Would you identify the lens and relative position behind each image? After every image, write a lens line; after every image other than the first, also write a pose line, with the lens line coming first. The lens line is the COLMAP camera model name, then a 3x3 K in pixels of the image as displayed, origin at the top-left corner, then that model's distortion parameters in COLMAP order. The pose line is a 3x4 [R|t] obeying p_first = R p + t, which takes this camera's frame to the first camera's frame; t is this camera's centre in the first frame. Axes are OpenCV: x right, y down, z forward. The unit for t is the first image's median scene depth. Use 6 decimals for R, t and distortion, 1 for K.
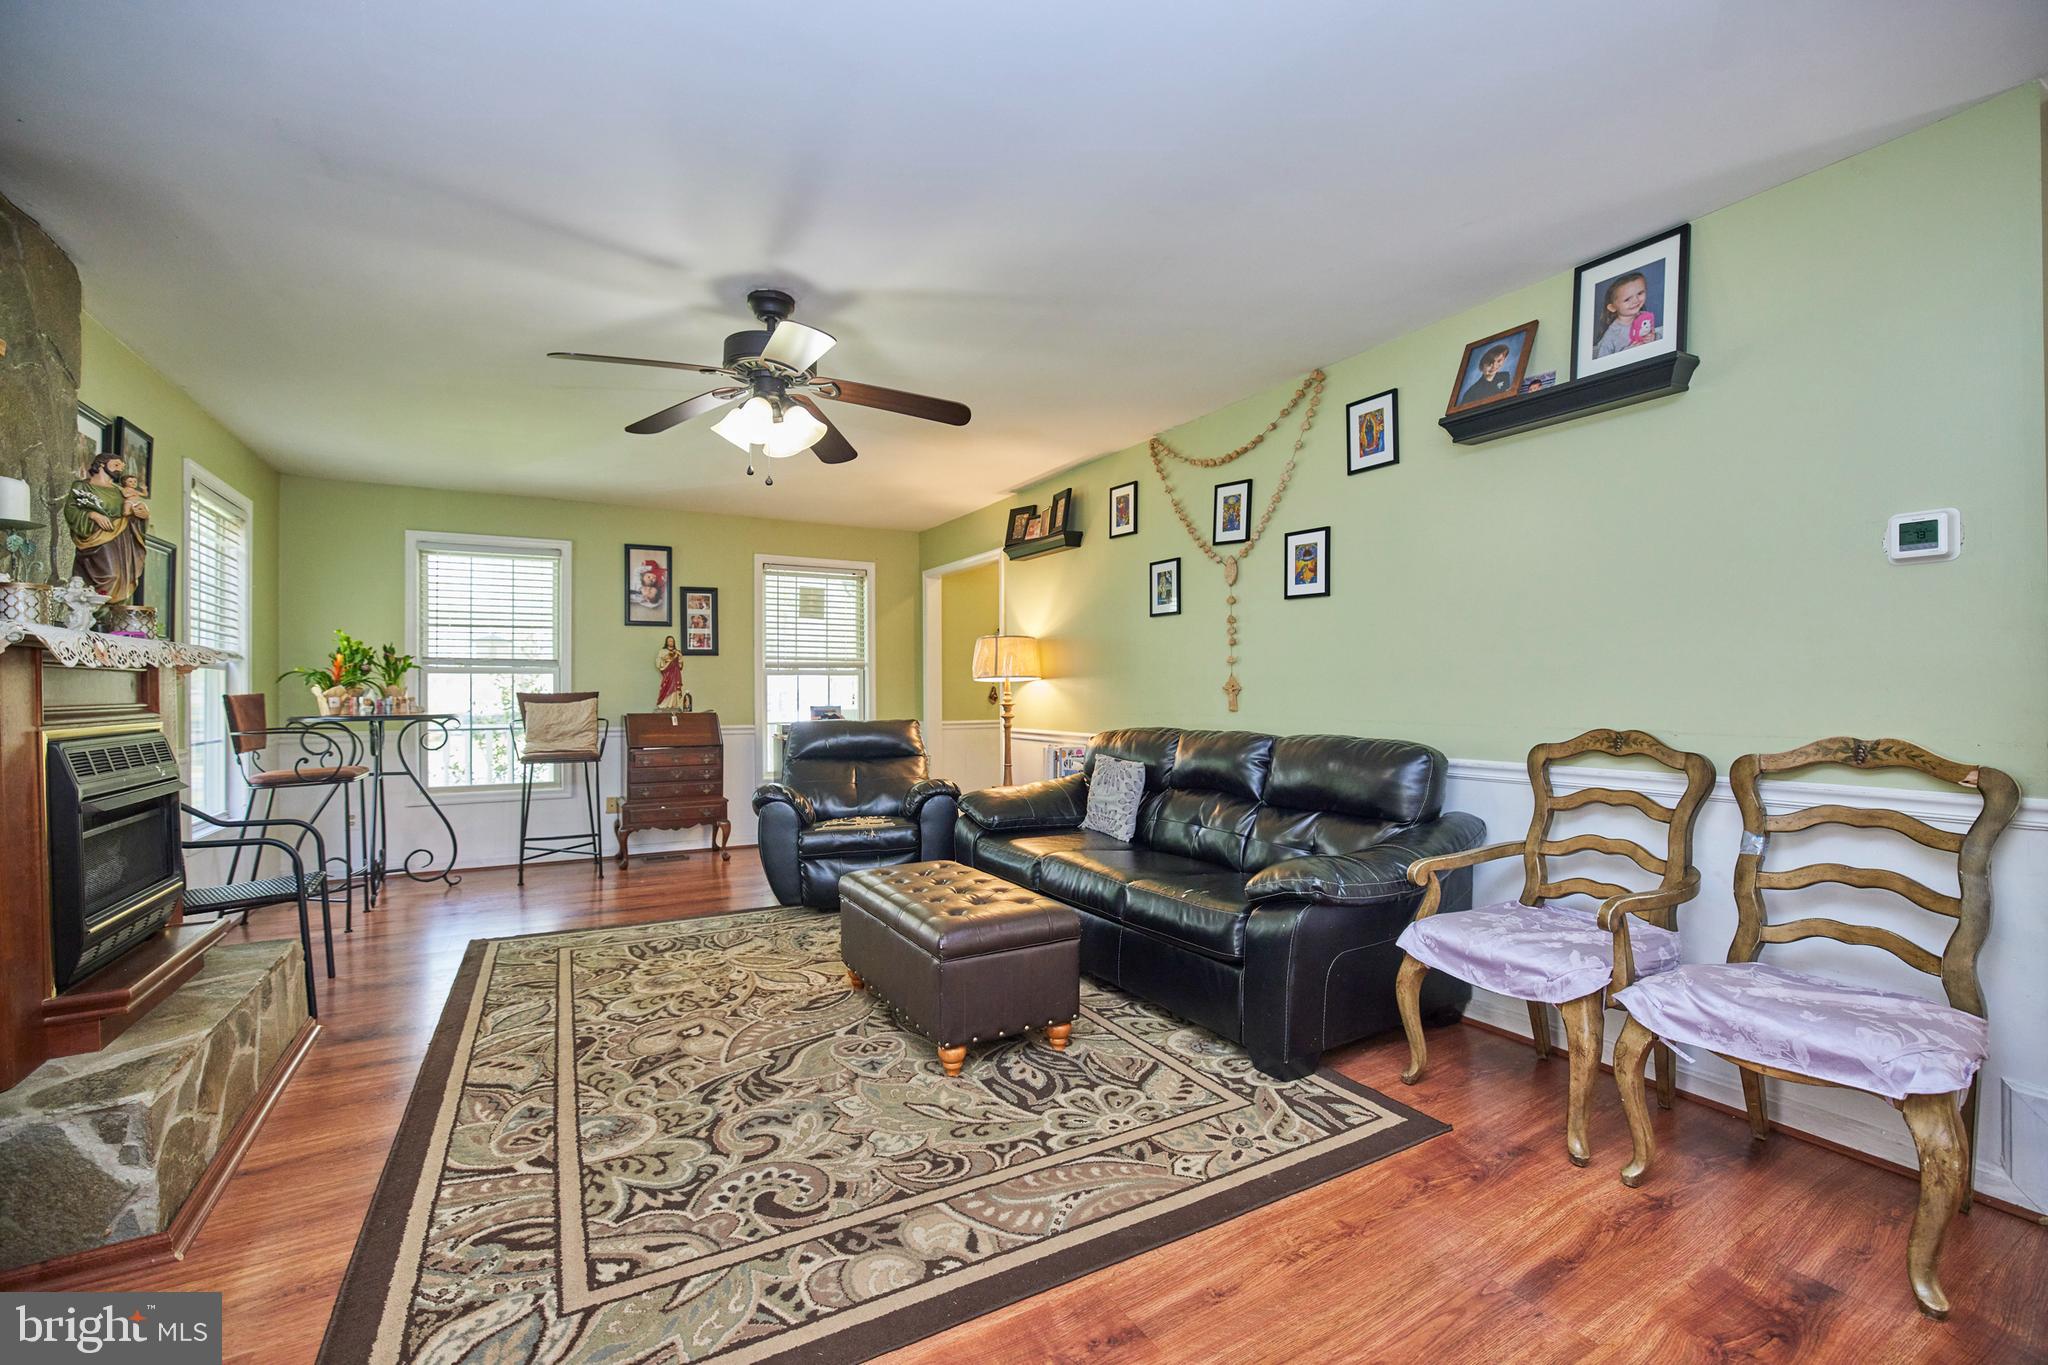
lens RADIAL K [[874.6, 0, 1027.8], [0, 874.6, 689.5], [0, 0, 1]] dist [-0.053088, 0.017808]
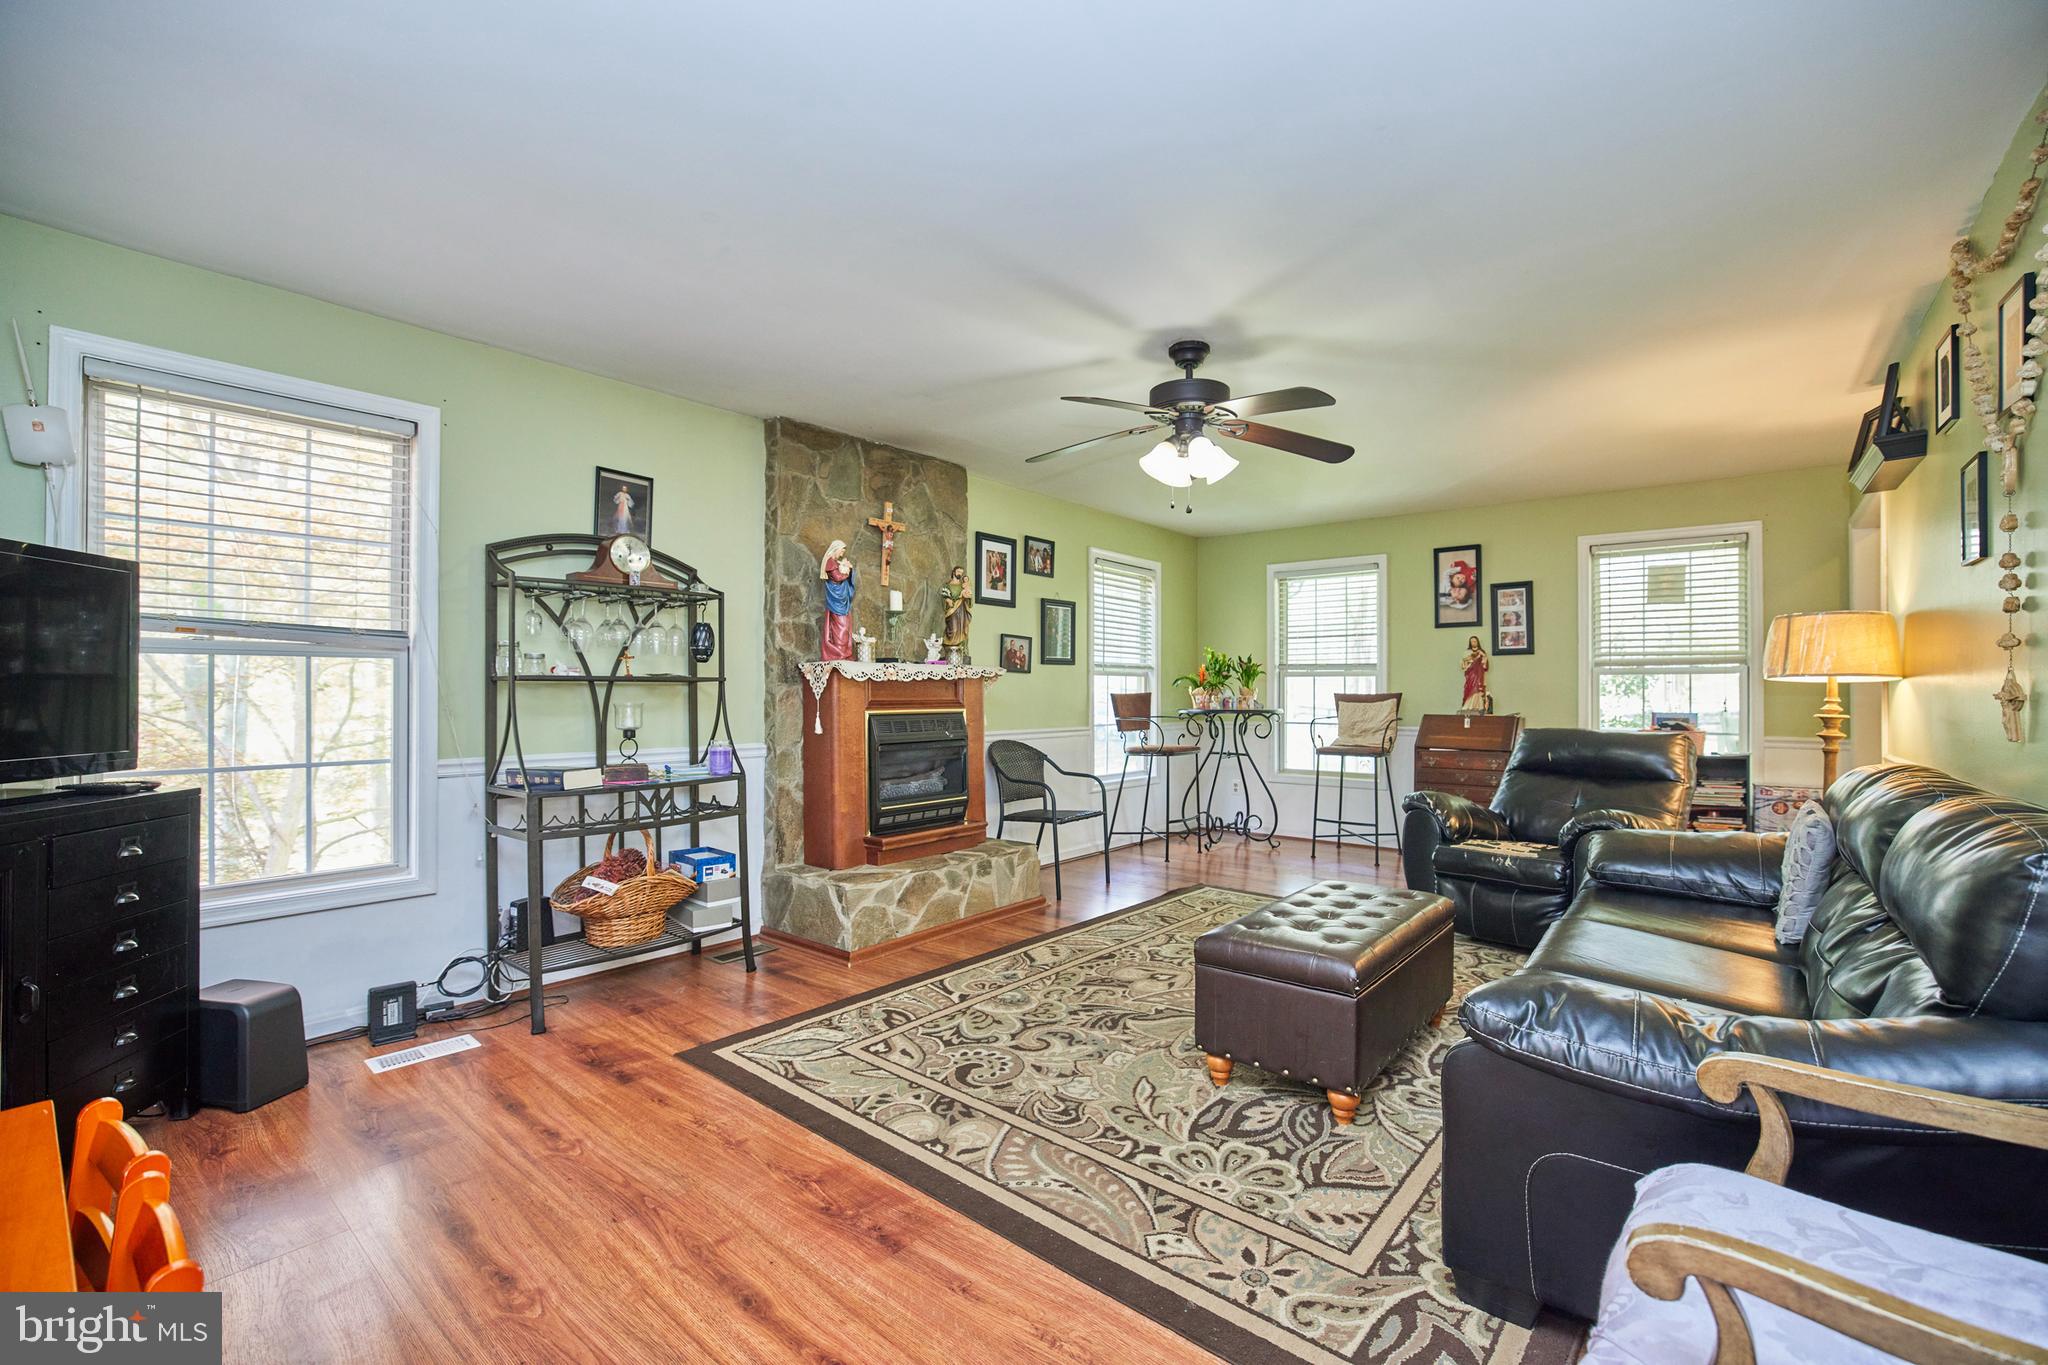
lens RADIAL K [[874.6, 0, 1027.8], [0, 874.6, 689.5], [0, 0, 1]] dist [-0.053088, 0.017808]
pose [[0.340356, 0.004327, -0.940287, 0.804376], [-0.002194, 0.999990, 0.003808, -0.010448], [0.940294, 0.000767, 0.340362, 0.478963]]
